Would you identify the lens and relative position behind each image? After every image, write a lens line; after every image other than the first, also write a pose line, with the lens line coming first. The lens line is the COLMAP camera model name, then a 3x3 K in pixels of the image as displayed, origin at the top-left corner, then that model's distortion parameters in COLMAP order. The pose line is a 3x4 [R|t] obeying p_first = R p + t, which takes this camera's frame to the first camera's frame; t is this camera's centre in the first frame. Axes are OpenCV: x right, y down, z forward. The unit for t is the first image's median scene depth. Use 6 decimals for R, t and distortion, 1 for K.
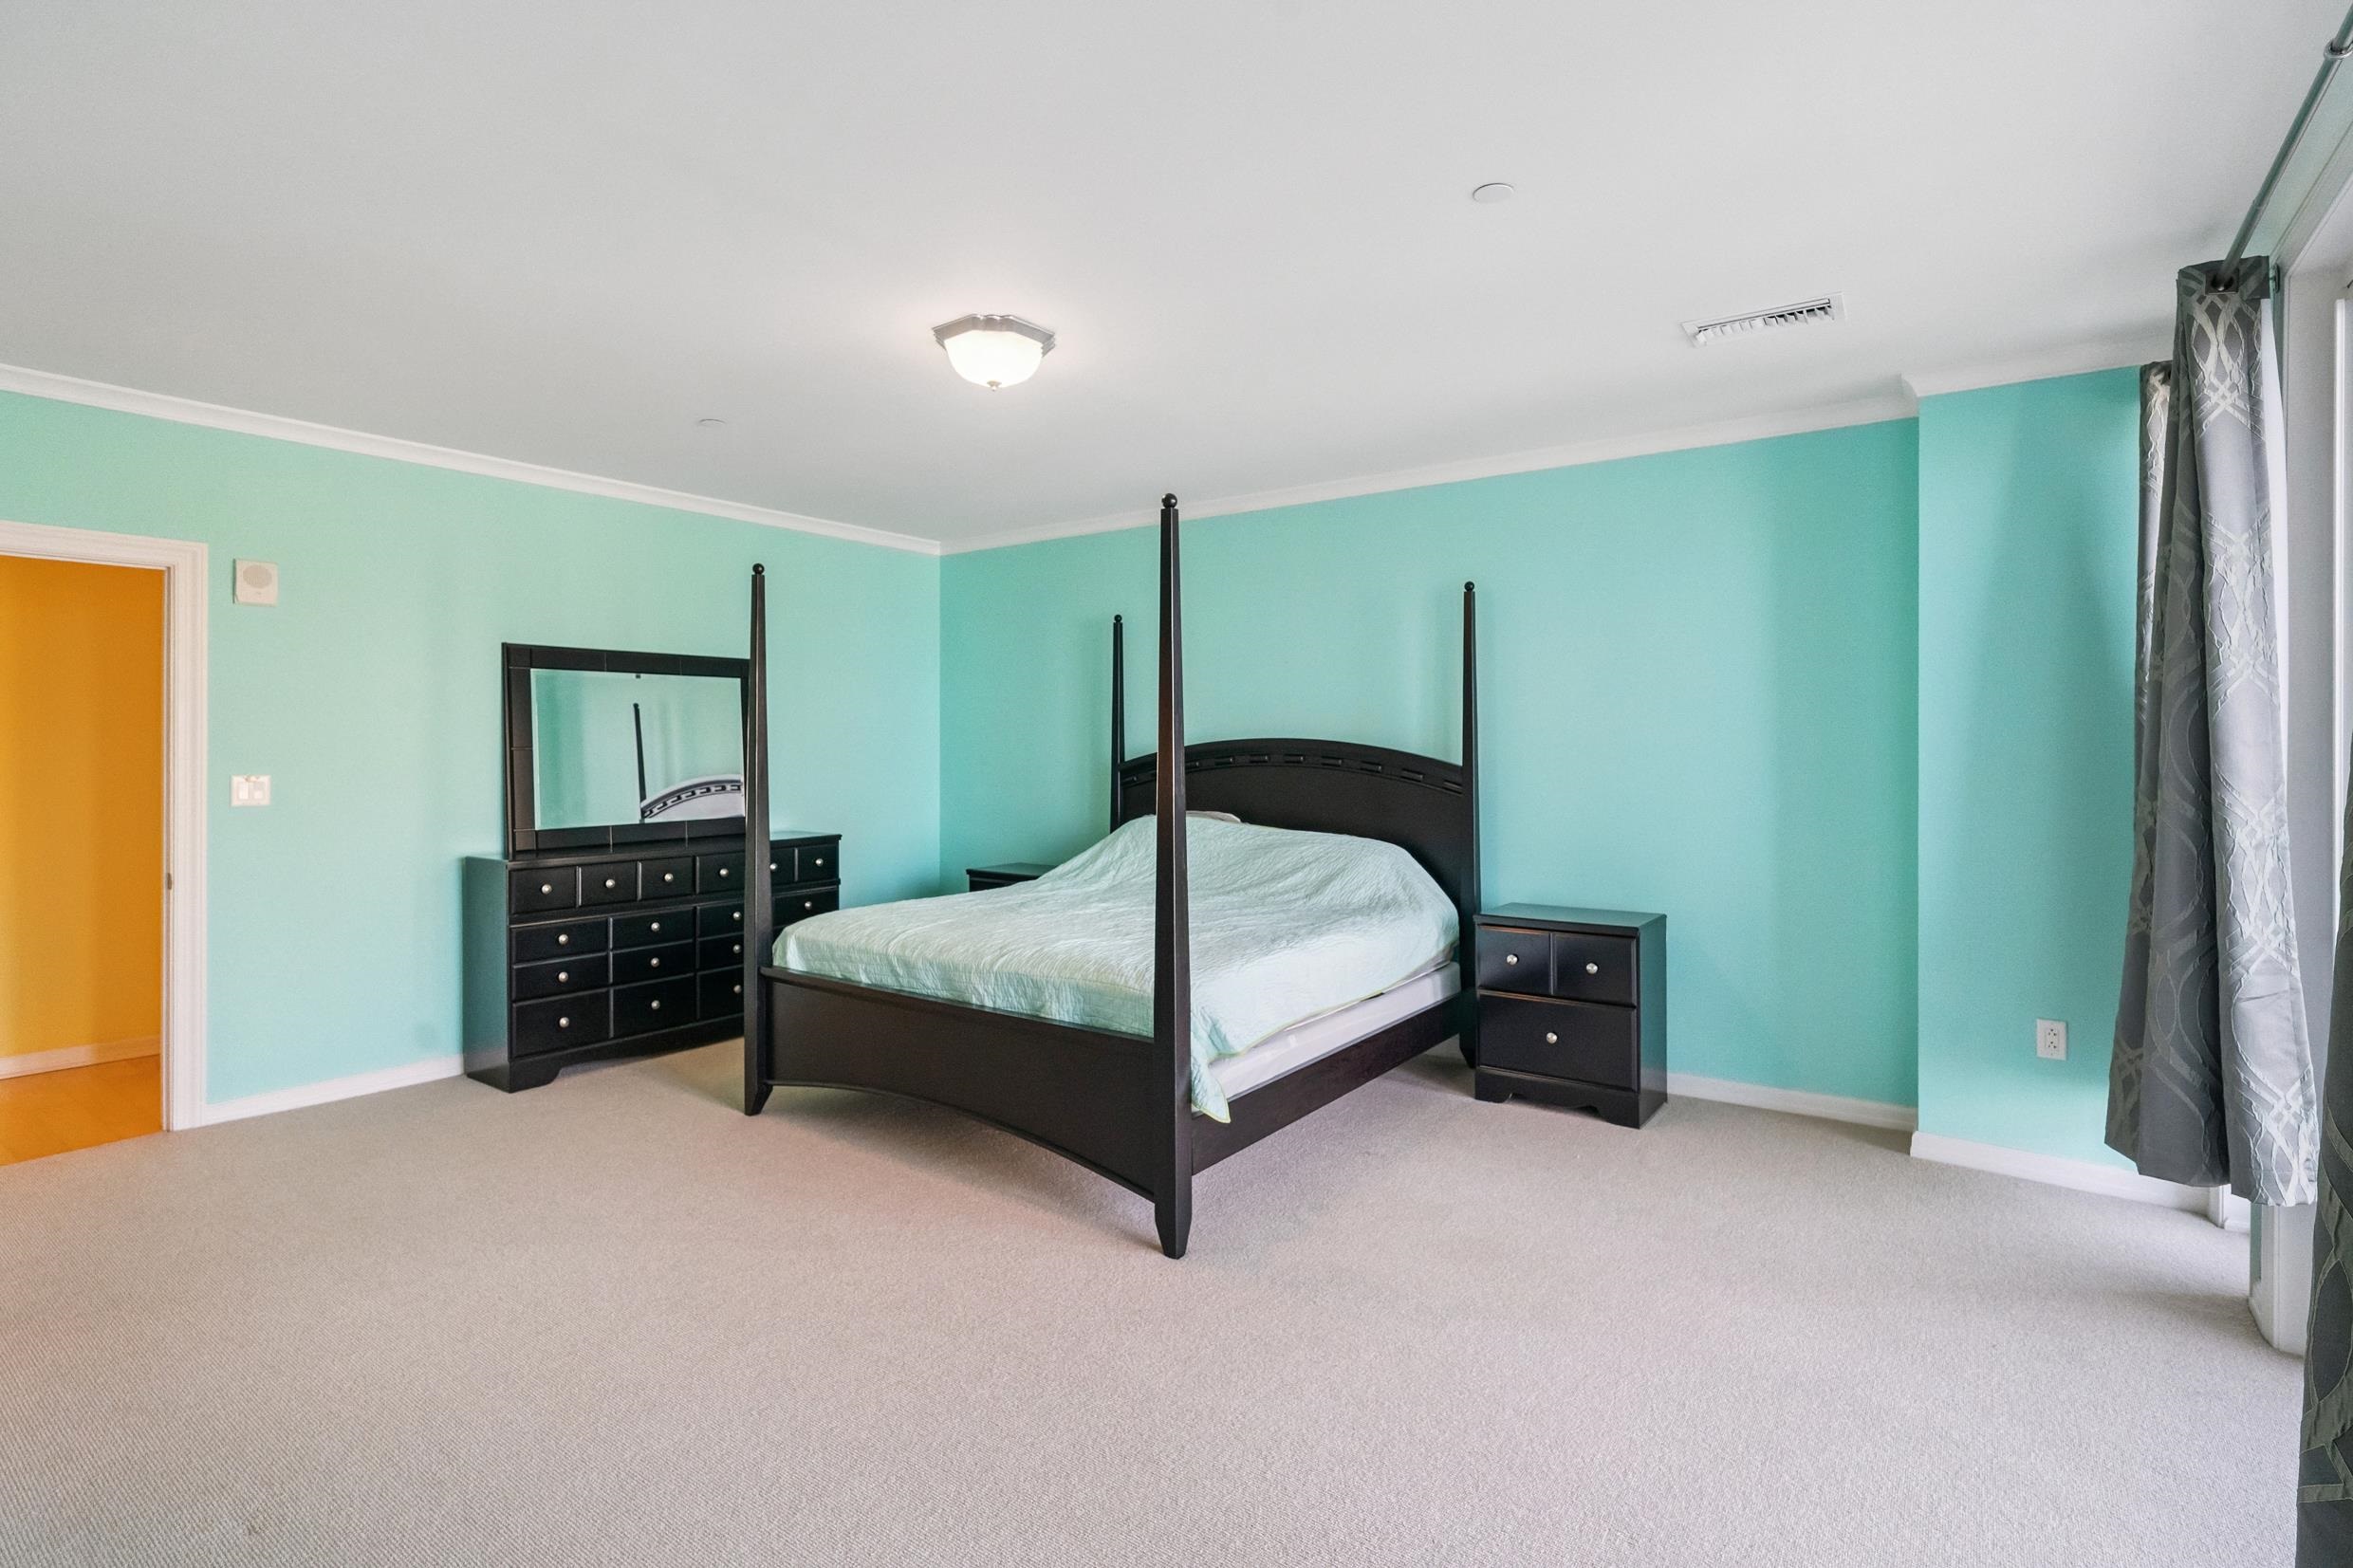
lens RADIAL K [[1120.9, 0, 1186.0], [0, 1120.9, 751.5], [0, 0, 1]] dist [-0.001034, 0.000809]
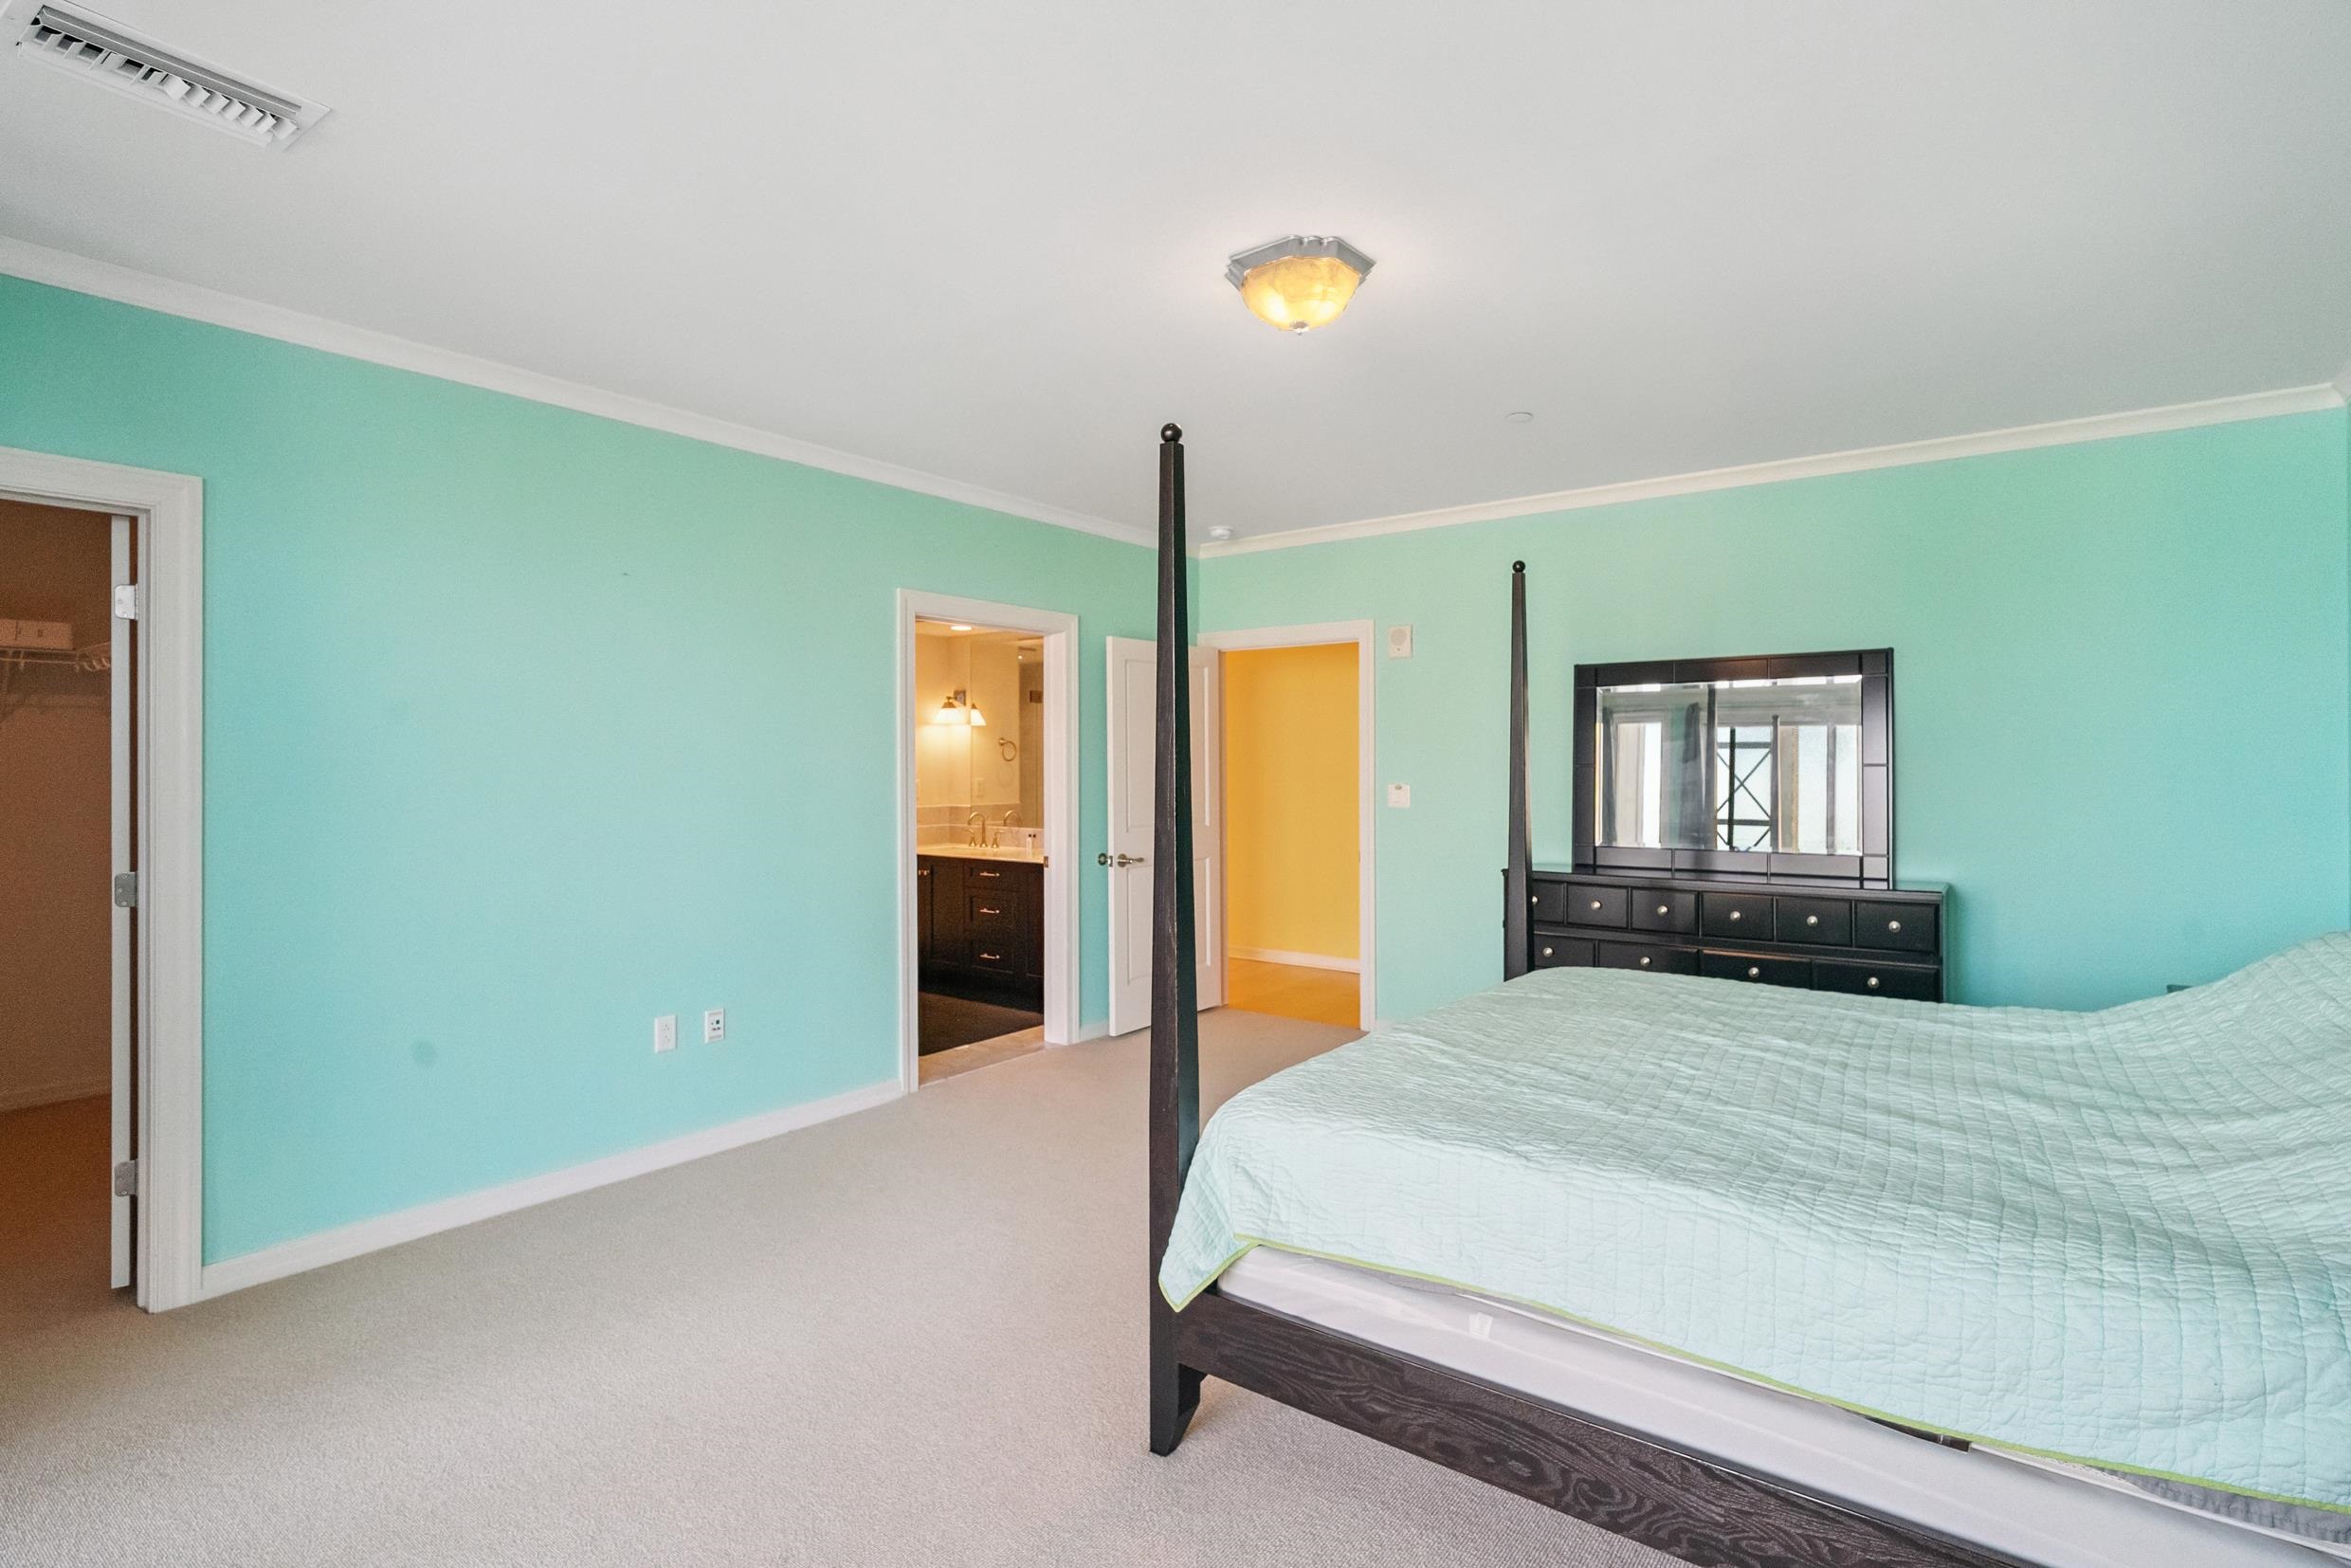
lens RADIAL K [[1135.7, 0, 1162.0], [0, 1135.7, 760.0], [0, 0, 1]] dist [-0.001612, 0.000377]
pose [[-0.017801, -0.004014, -0.999833, 0.568935], [-0.003081, 0.999987, -0.003960, -0.003208], [0.999837, 0.003010, -0.017813, 0.777266]]
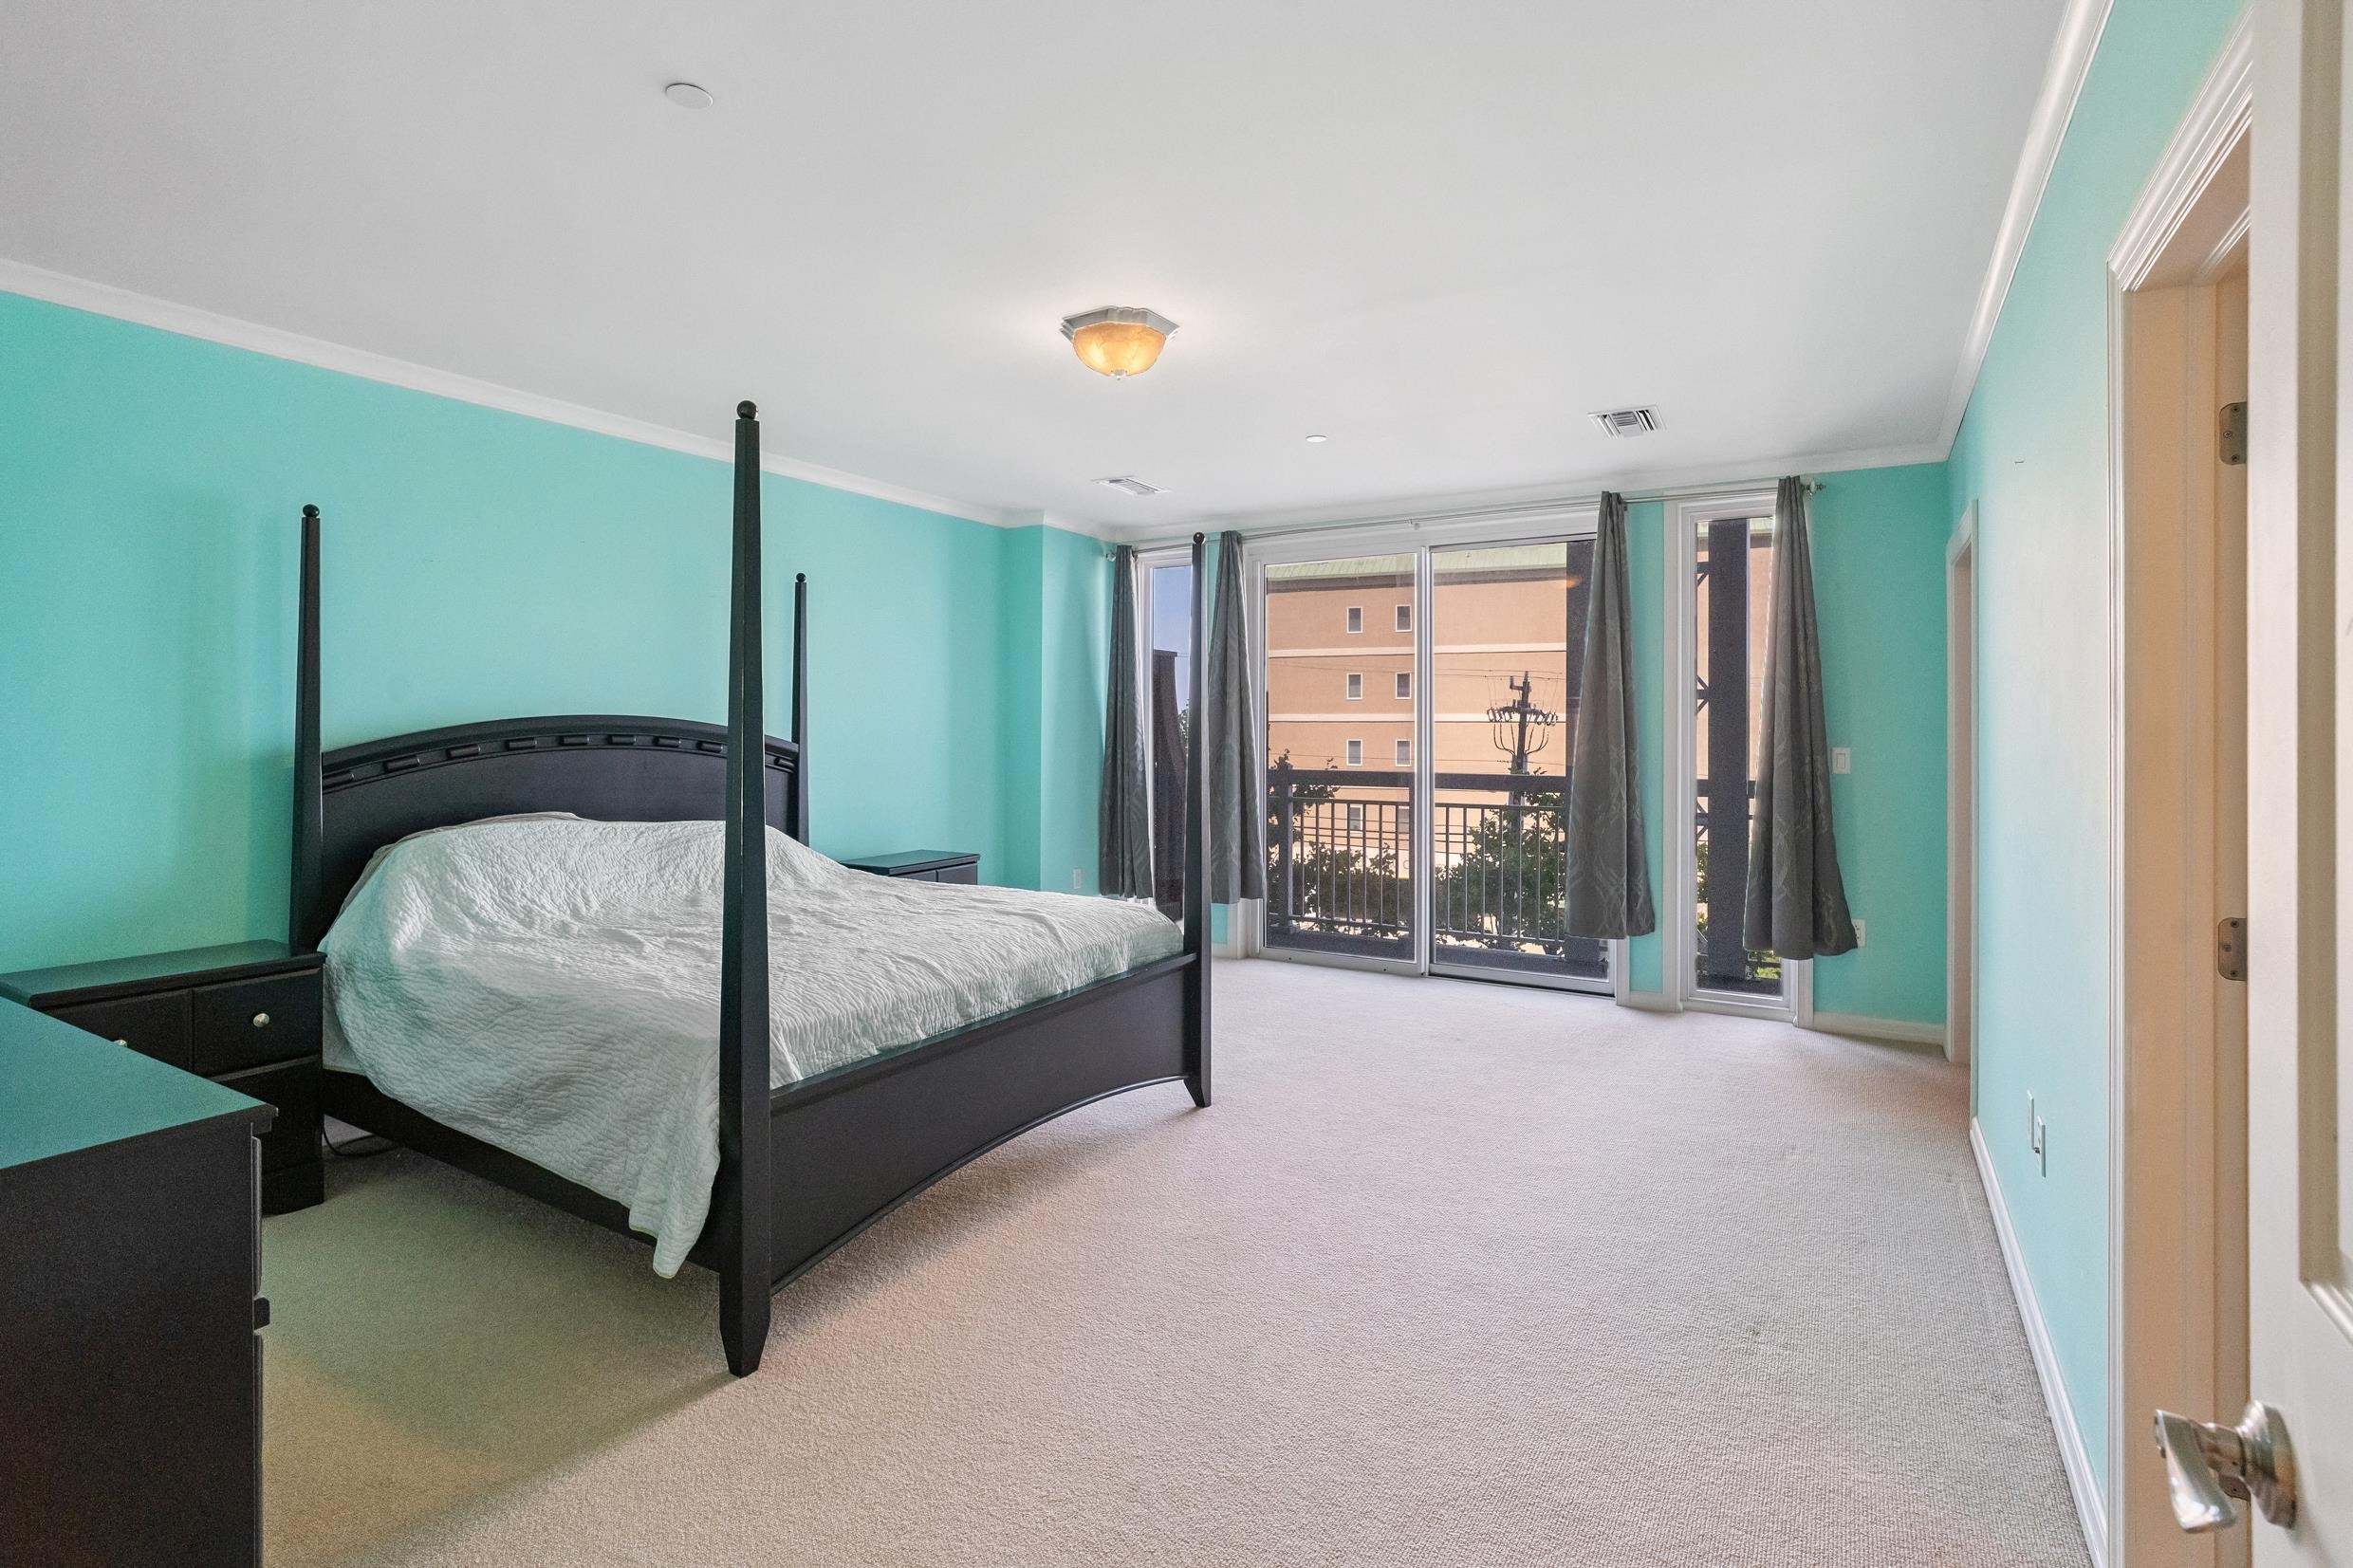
lens RADIAL K [[1120.9, 0, 1186.0], [0, 1120.9, 751.5], [0, 0, 1]] dist [-0.001034, 0.000809]
pose [[-0.087329, -0.023288, 0.995907, -1.024171], [0.005492, 0.999700, 0.023859, -0.004157], [-0.996164, 0.007553, -0.087175, 0.865957]]
